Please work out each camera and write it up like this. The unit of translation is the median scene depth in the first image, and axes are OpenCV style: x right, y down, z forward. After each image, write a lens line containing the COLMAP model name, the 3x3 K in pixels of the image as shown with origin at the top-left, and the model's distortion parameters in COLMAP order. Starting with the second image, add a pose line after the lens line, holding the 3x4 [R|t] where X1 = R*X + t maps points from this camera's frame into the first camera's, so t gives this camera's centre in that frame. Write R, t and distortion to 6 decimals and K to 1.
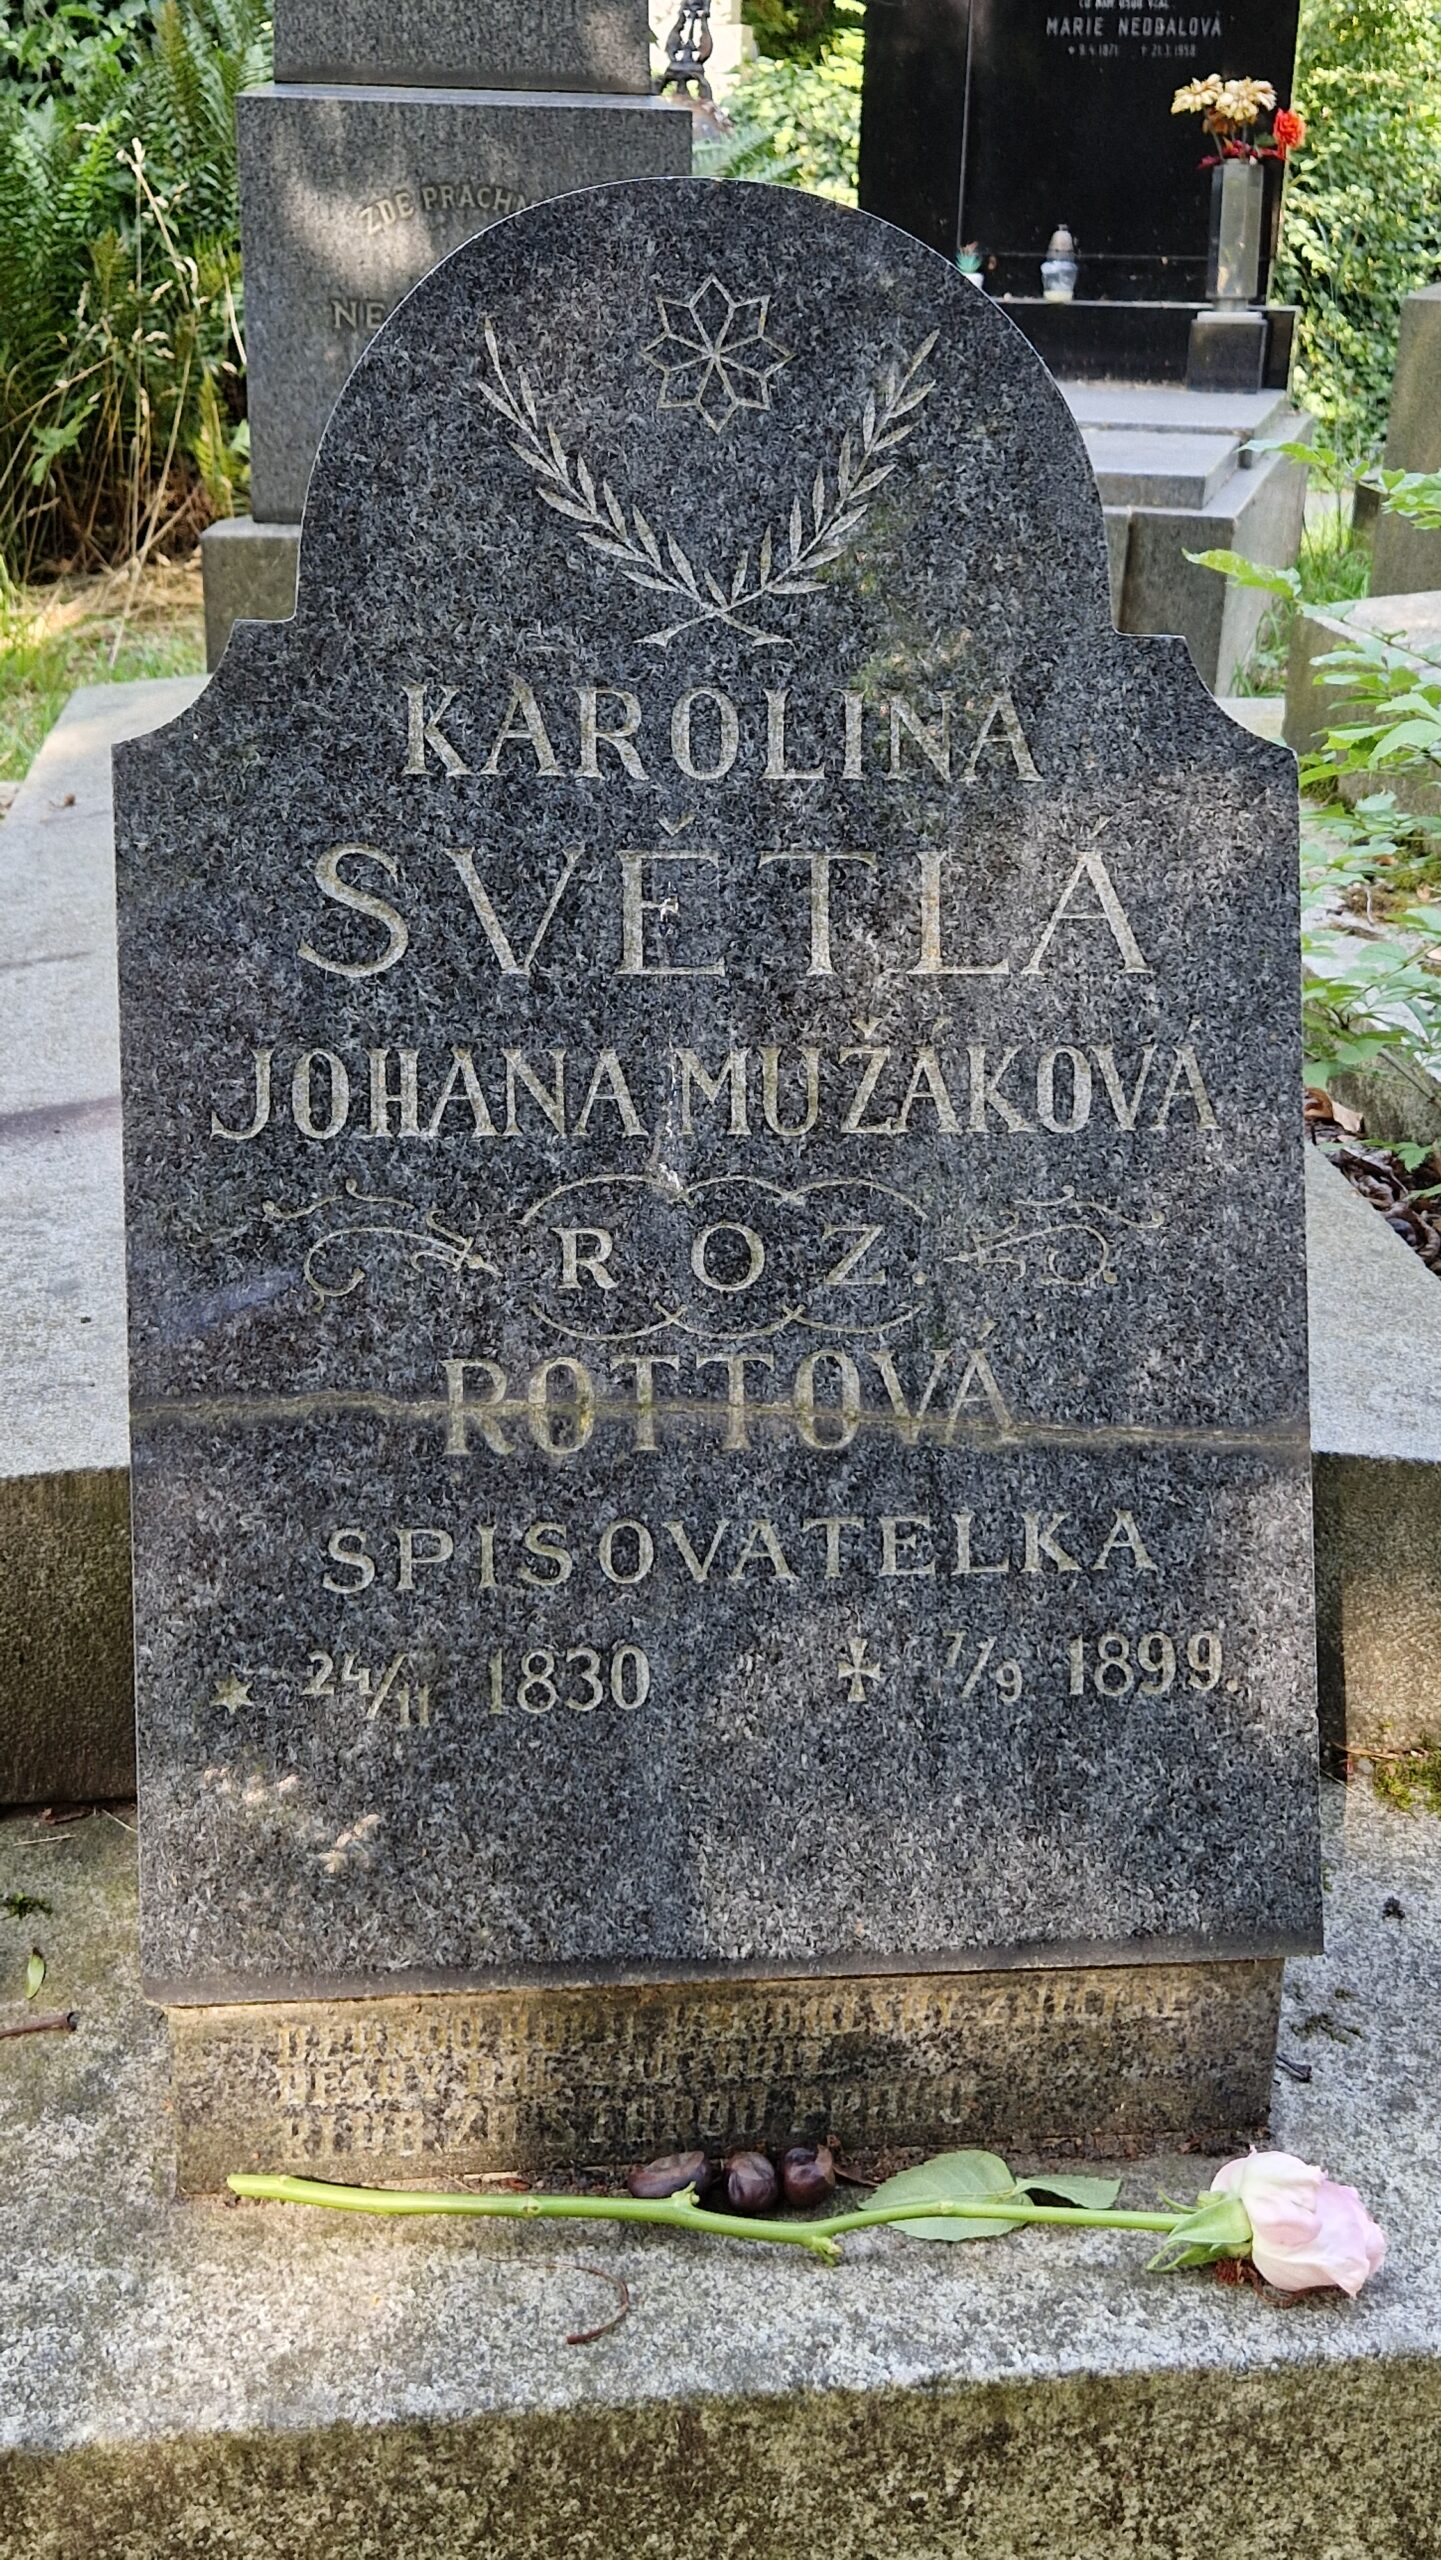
lens RADIAL K [[2654.5, 0, 692.2], [0, 2654.5, 1271.6], [0, 0, 1]] dist [0.103049, -0.165161]
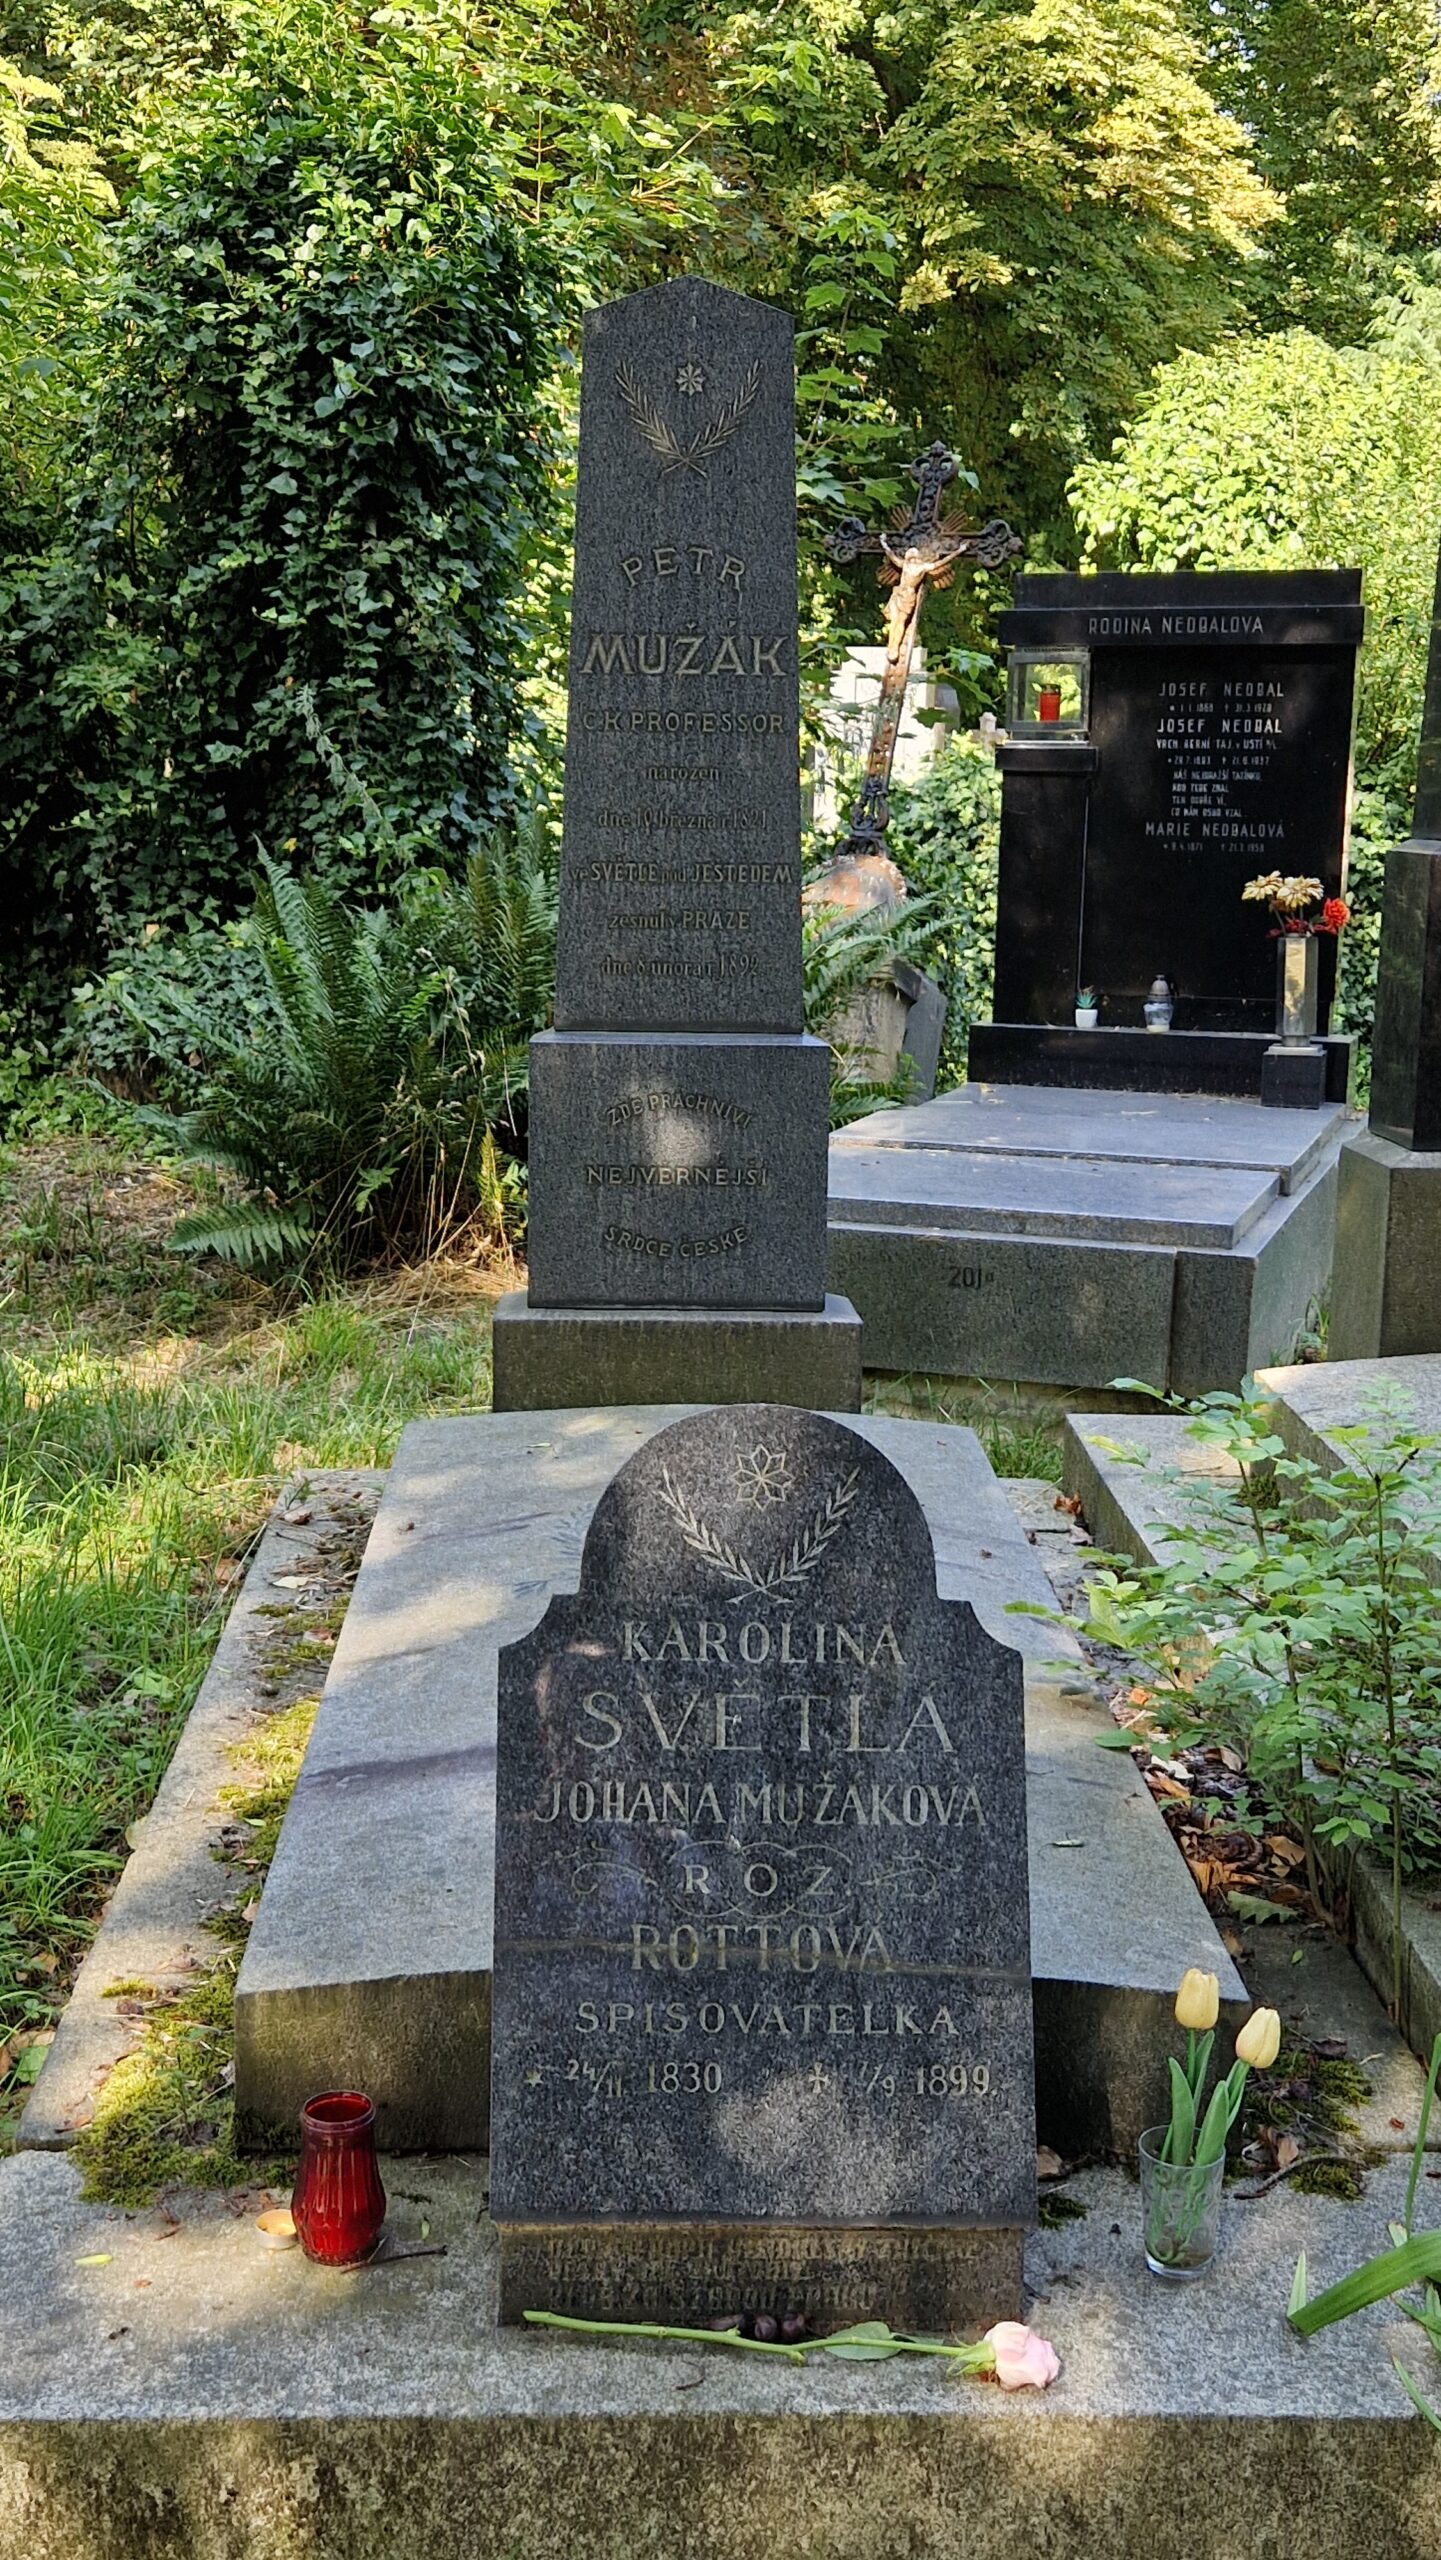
lens RADIAL K [[2654.5, 0, 692.2], [0, 2654.5, 1271.6], [0, 0, 1]] dist [0.103049, -0.165161]
pose [[0.996661, 0.008591, -0.081194, 0.132365], [-0.023755, 0.981938, -0.187704, -0.084522], [0.078115, 0.189006, 0.978864, -1.276596]]
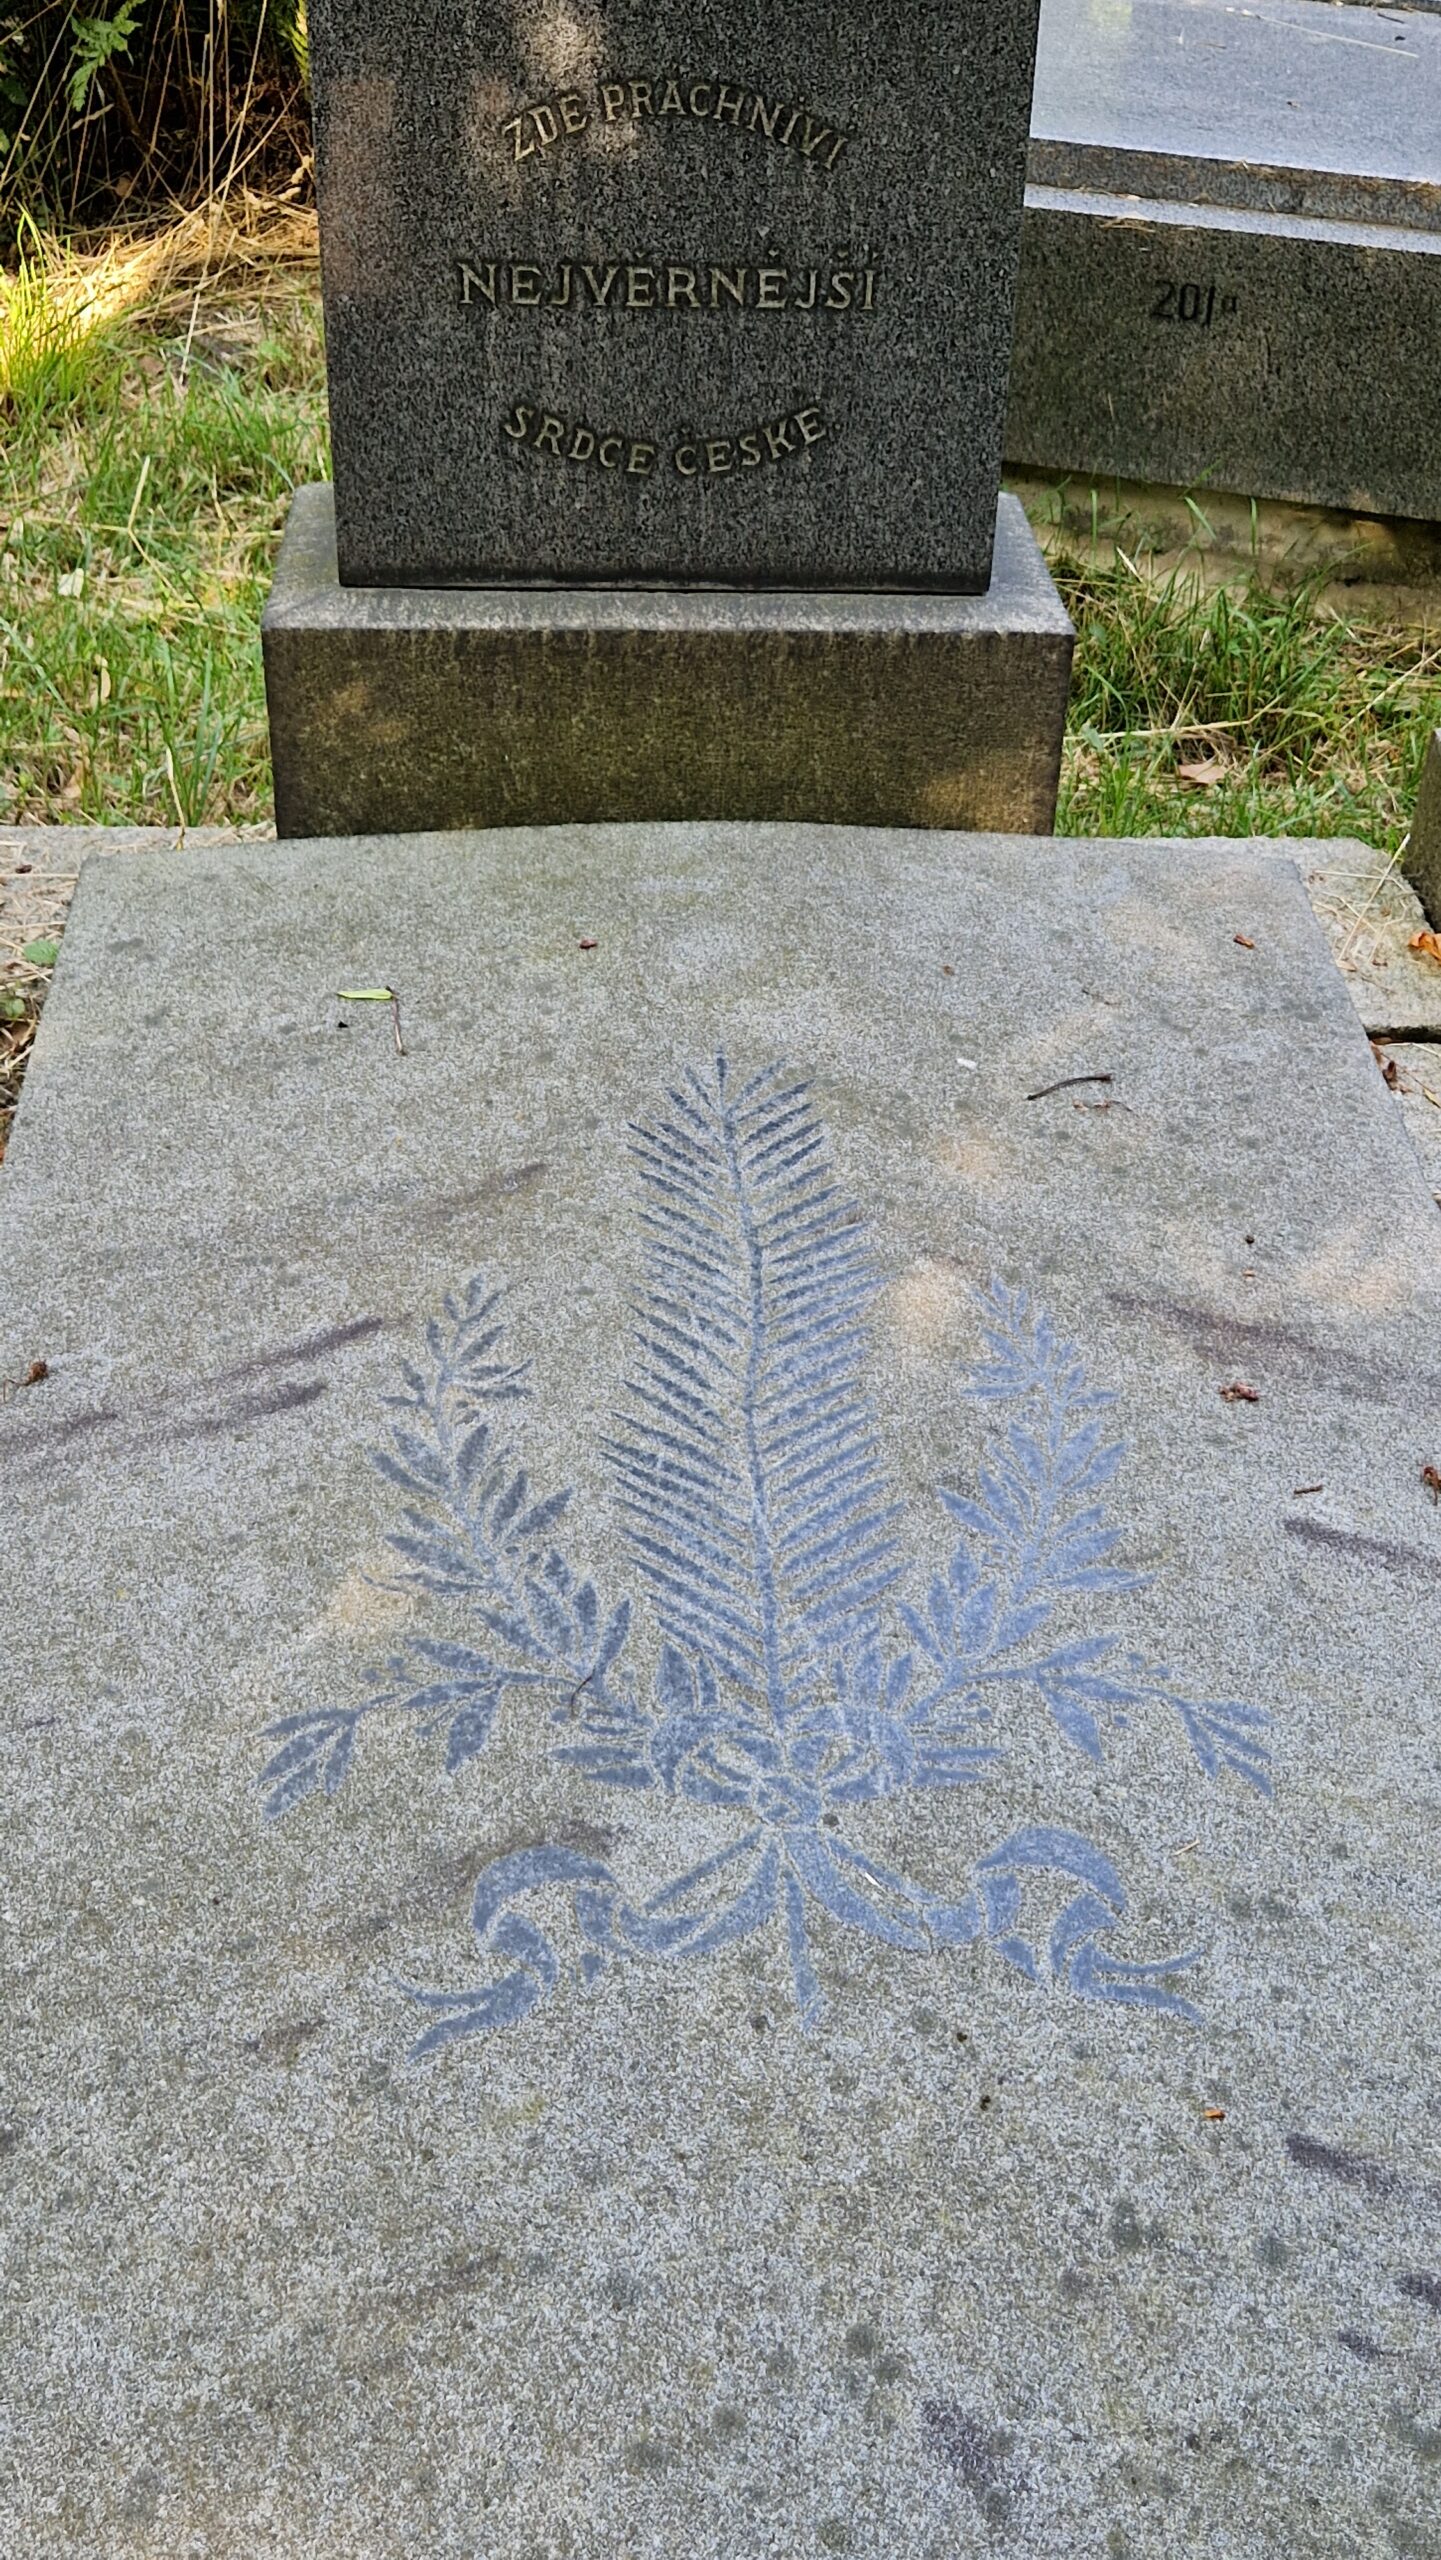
lens RADIAL K [[2623.8, 0, 720.5], [0, 2623.8, 1280.0], [0, 0, 1]] dist [0.006396, -0.001365]
pose [[0.998349, 0.041140, -0.040081, -0.109433], [-0.027052, 0.952377, 0.303720, -0.960094], [0.050667, -0.302134, 0.951918, 0.997728]]
